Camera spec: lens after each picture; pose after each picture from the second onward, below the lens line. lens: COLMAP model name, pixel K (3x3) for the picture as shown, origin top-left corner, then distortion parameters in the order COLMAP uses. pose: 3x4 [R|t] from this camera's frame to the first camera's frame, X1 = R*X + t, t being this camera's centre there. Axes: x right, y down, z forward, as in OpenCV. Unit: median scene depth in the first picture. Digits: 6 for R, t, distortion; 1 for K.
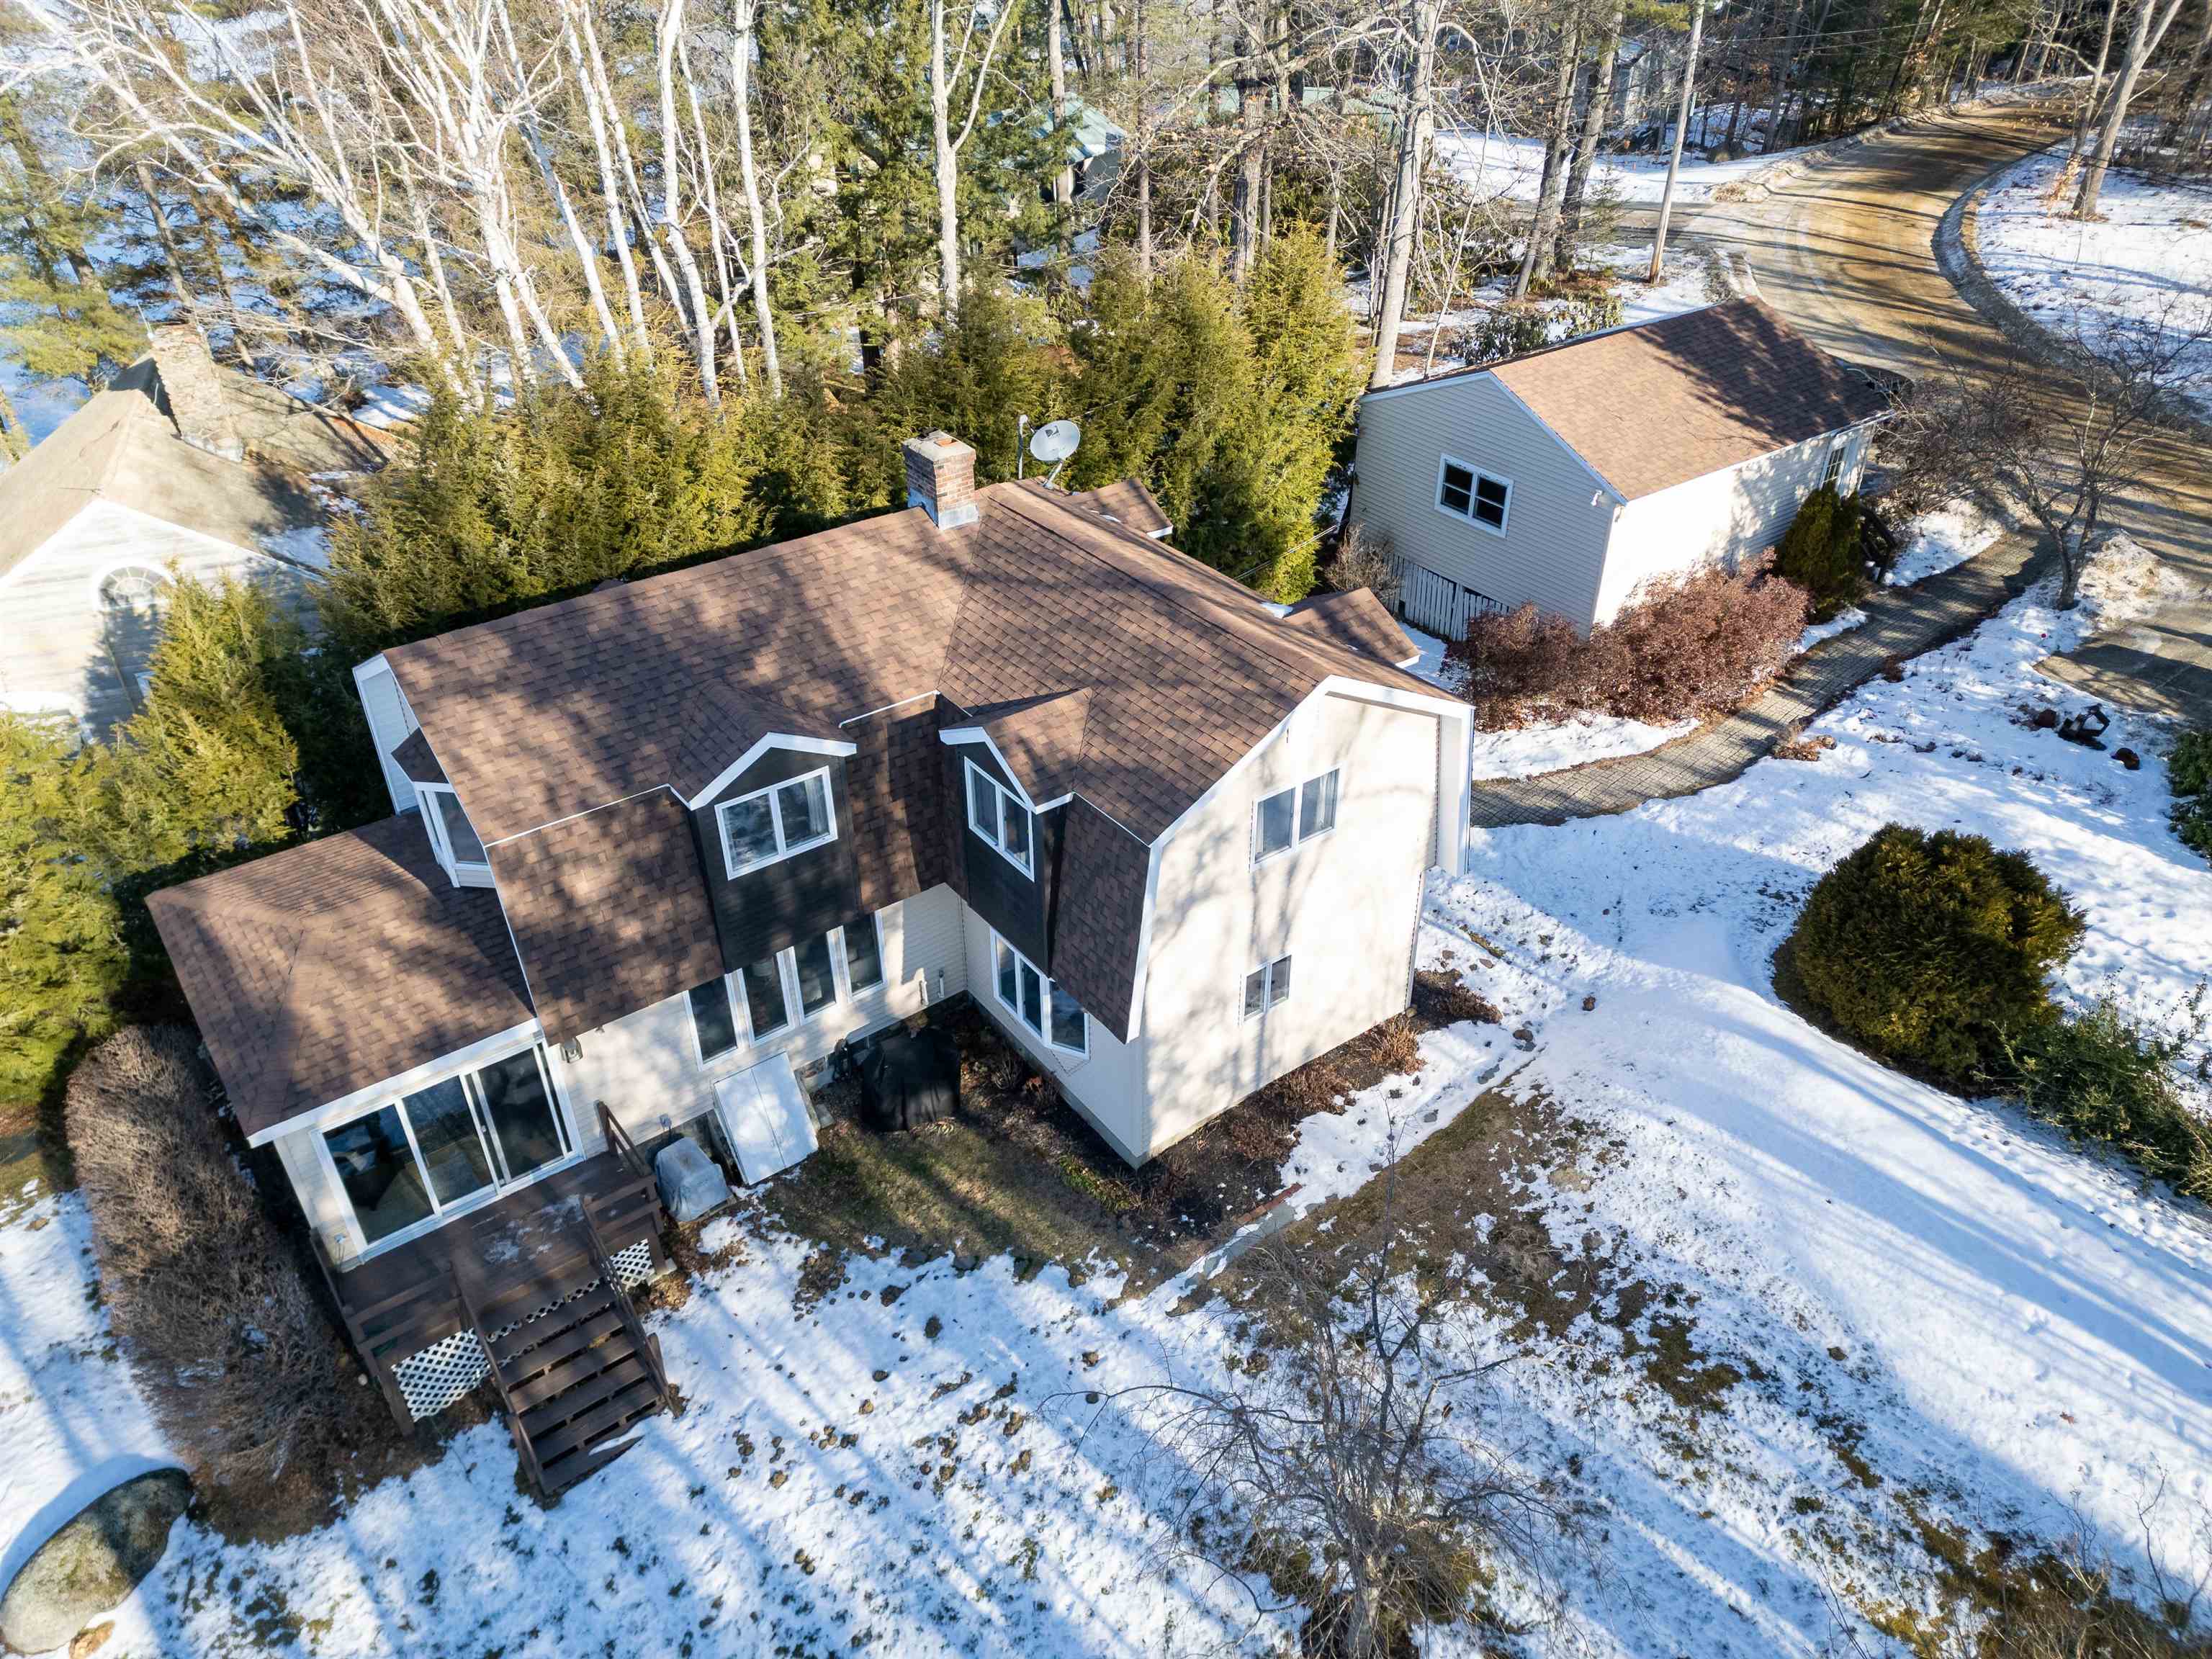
lens RADIAL K [[1553.7, 0, 1115.3], [0, 1553.7, 821.3], [0, 0, 1]] dist [0.042077, -0.024659]
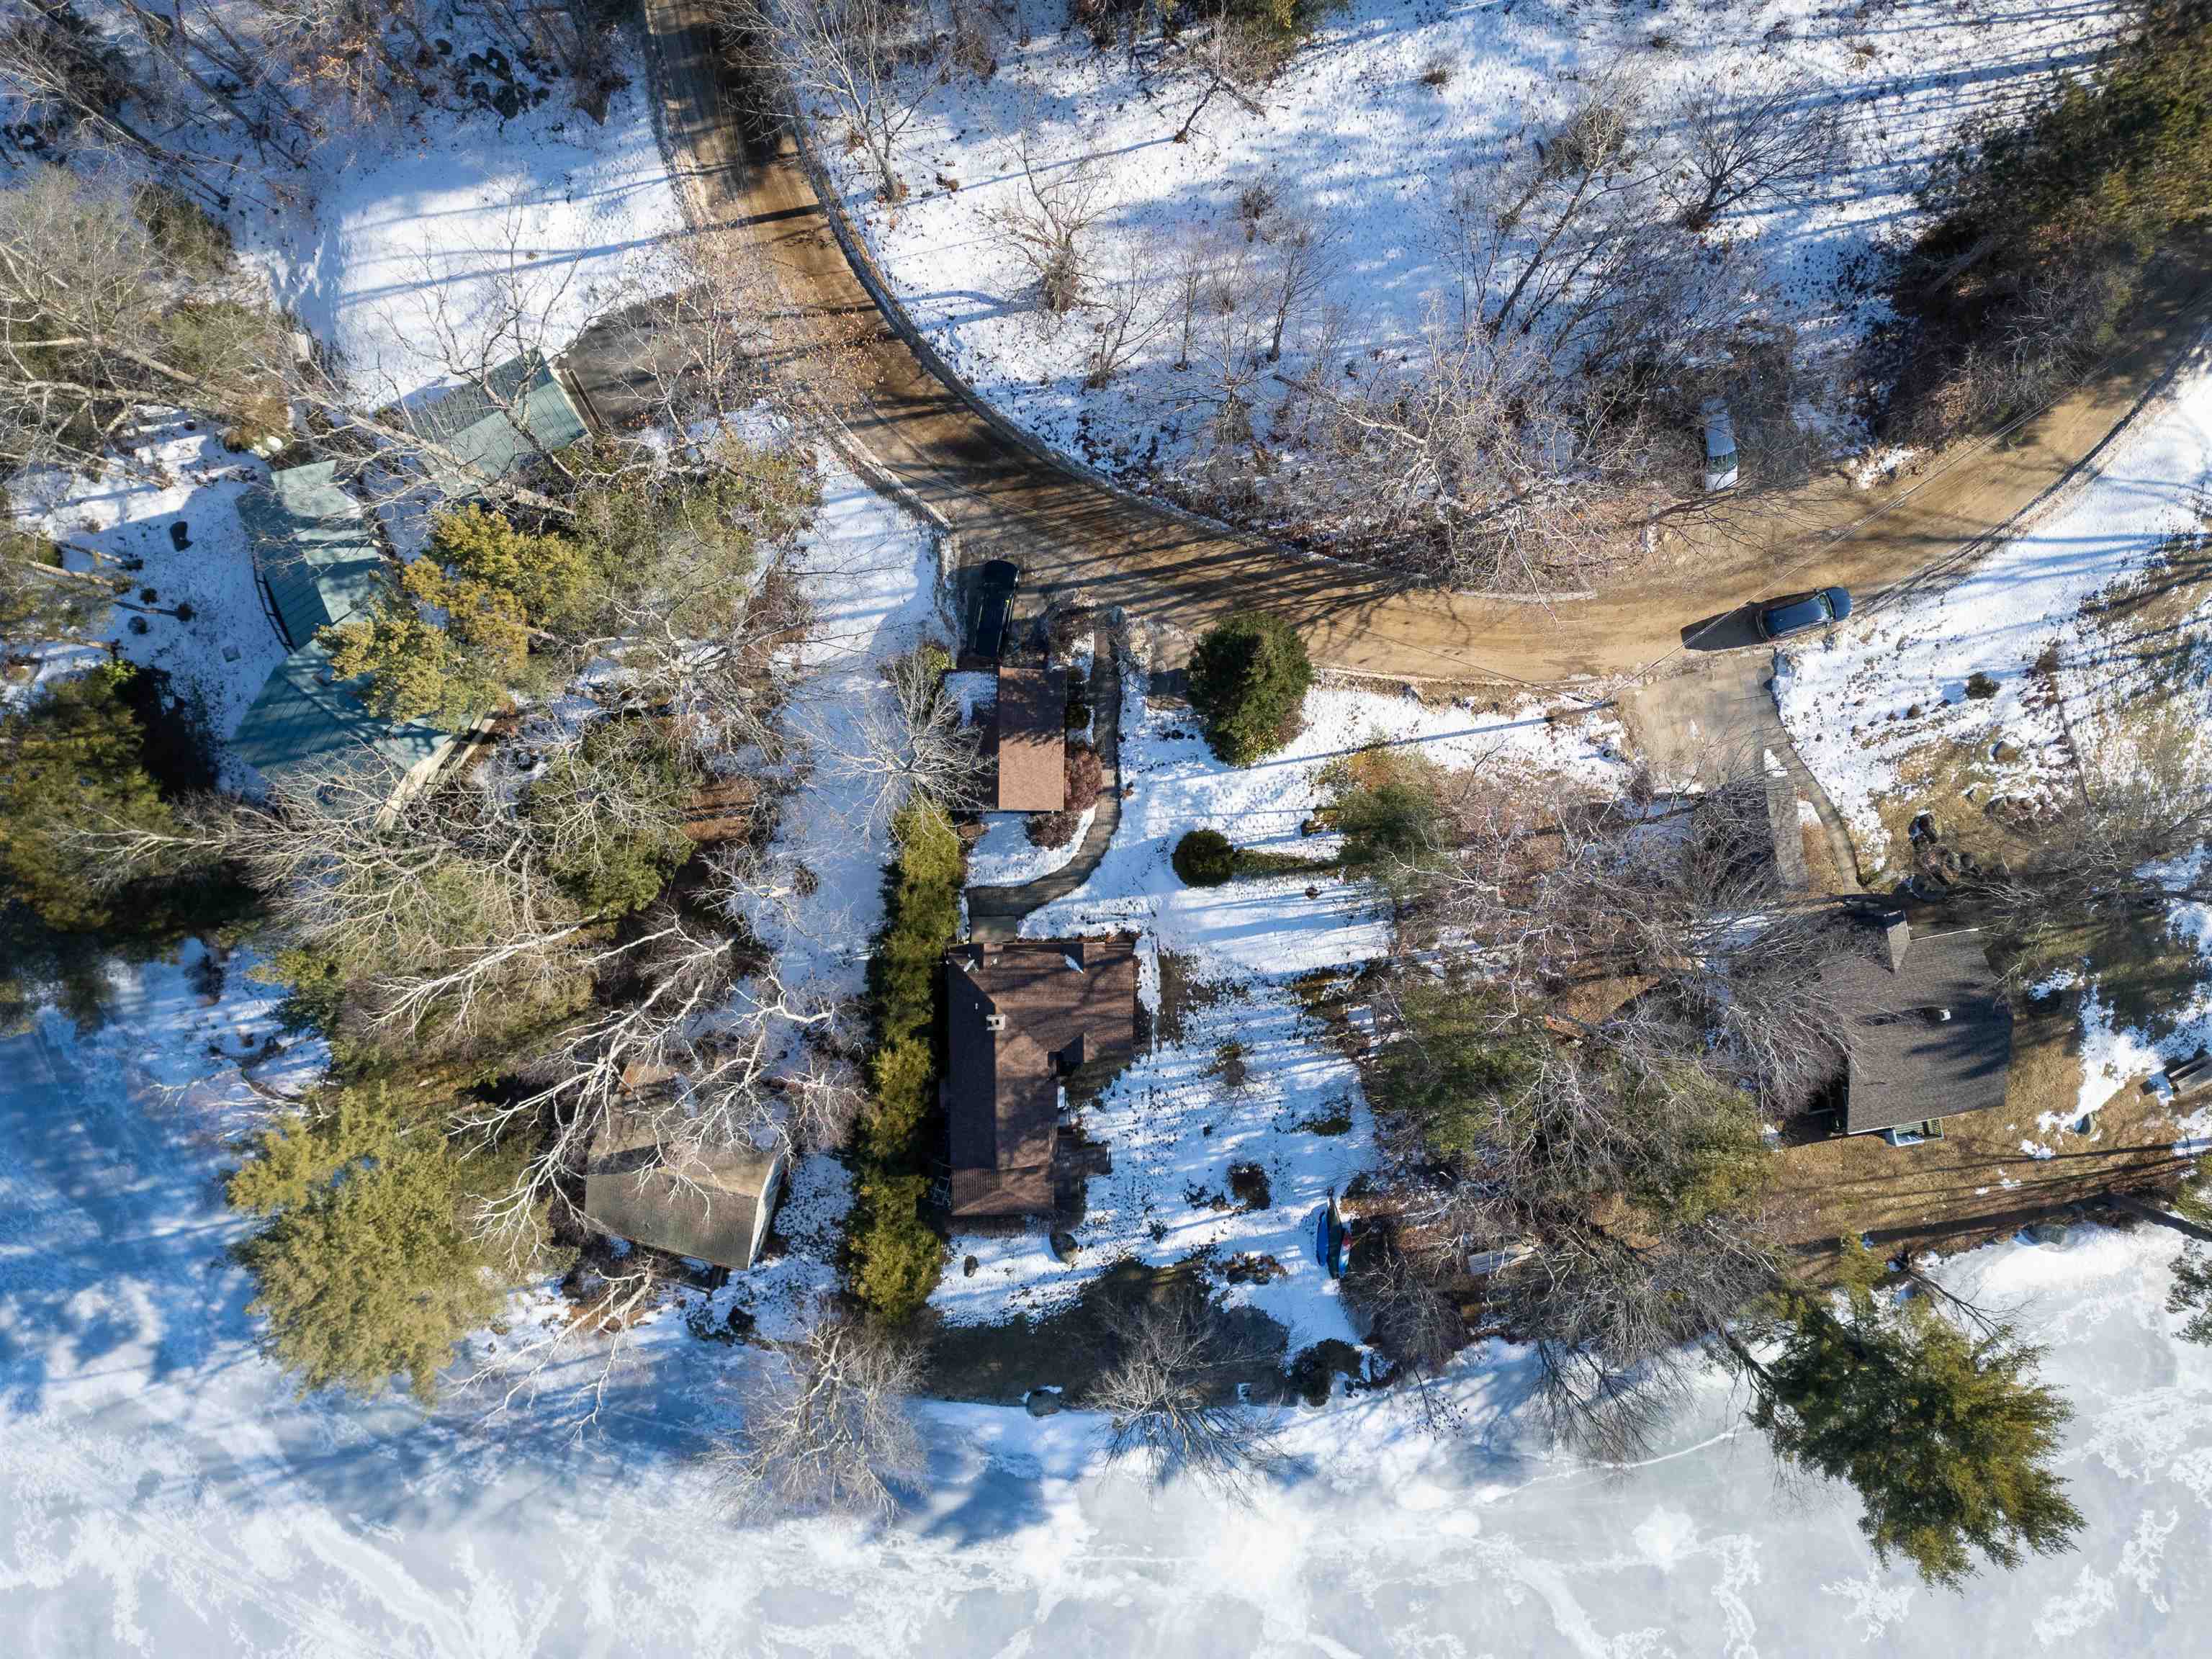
lens RADIAL K [[1553.7, 0, 1115.3], [0, 1553.7, 821.3], [0, 0, 1]] dist [0.042077, -0.024659]
pose [[0.584695, -0.811083, 0.016634, 0.438332], [0.445065, 0.337847, 0.829323, -3.773276], [-0.678270, -0.477497, 0.558522, -1.160443]]
